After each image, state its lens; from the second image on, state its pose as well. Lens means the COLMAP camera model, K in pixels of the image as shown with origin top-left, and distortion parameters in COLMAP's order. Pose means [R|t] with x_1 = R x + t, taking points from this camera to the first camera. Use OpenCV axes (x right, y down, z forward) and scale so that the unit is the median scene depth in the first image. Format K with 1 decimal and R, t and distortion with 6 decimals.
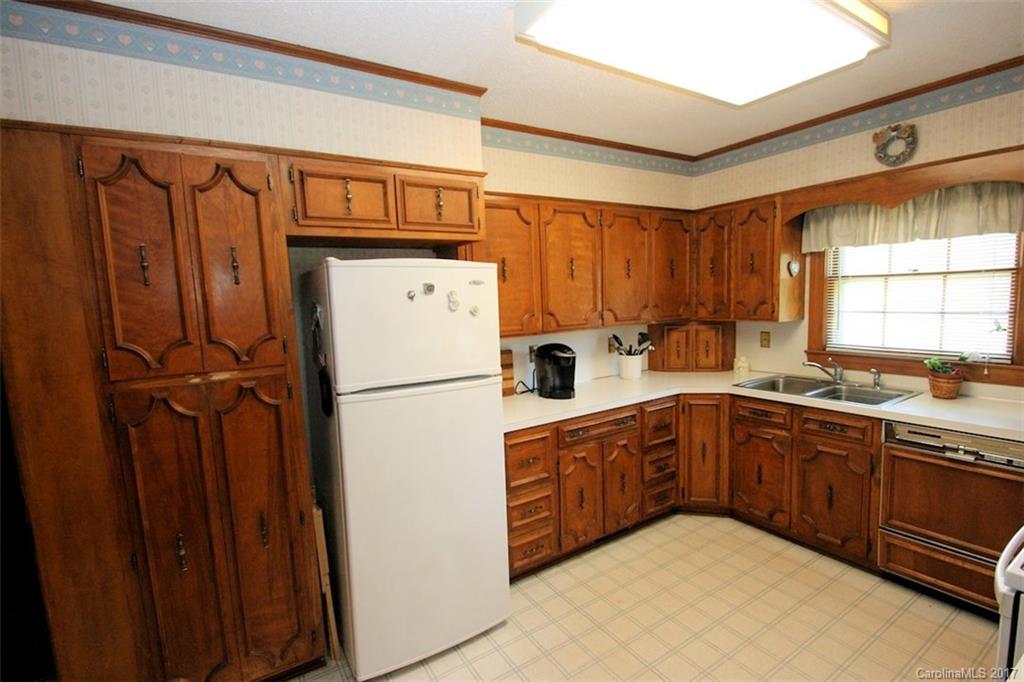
lens RADIAL K [[476.4, 0, 519.7], [0, 476.4, 349.3], [0, 0, 1]] dist [0.009964, -0.015166]
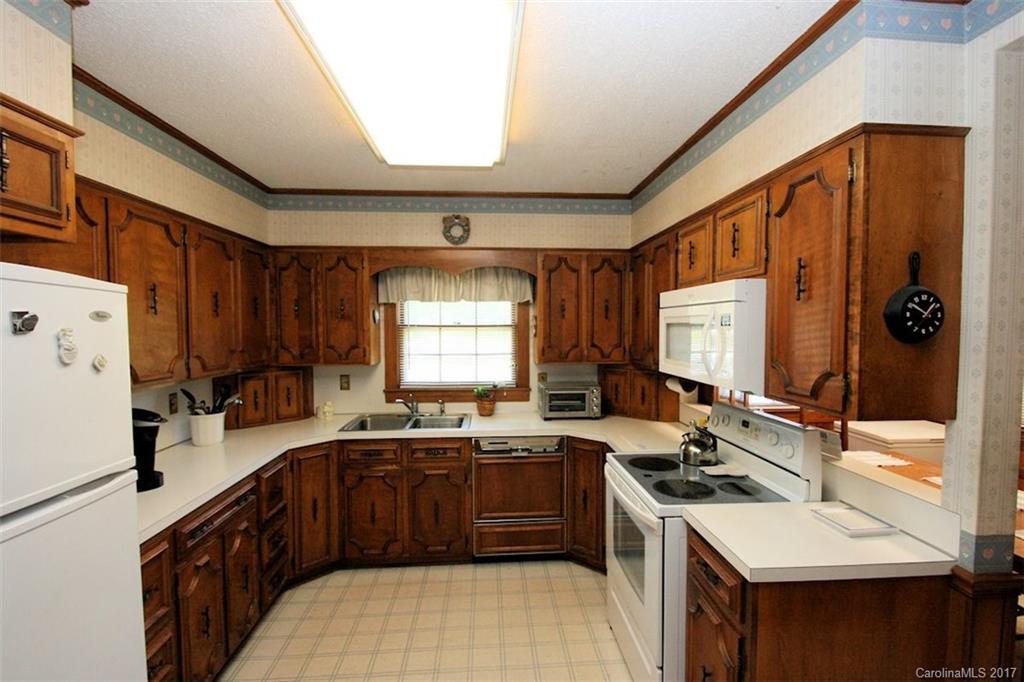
lens RADIAL K [[476.4, 0, 519.7], [0, 476.4, 349.3], [0, 0, 1]] dist [0.009964, -0.015166]
pose [[0.478419, -0.005561, 0.878114, -0.251883], [0.081596, 0.995935, -0.038149, -0.025650], [-0.874333, 0.089901, 0.476928, 0.203510]]
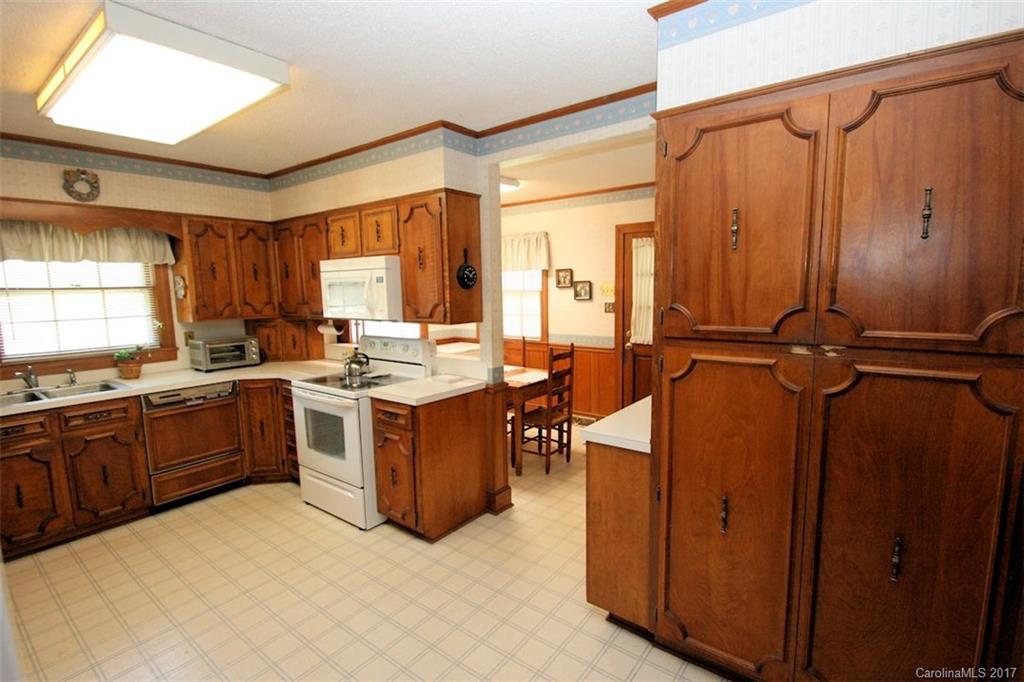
lens RADIAL K [[476.4, 0, 519.7], [0, 476.4, 349.3], [0, 0, 1]] dist [0.009964, -0.015166]
pose [[-0.347540, -0.077826, 0.934430, -0.692139], [0.134469, 0.982112, 0.131810, -0.010484], [-0.927973, 0.171461, -0.330858, 0.351344]]
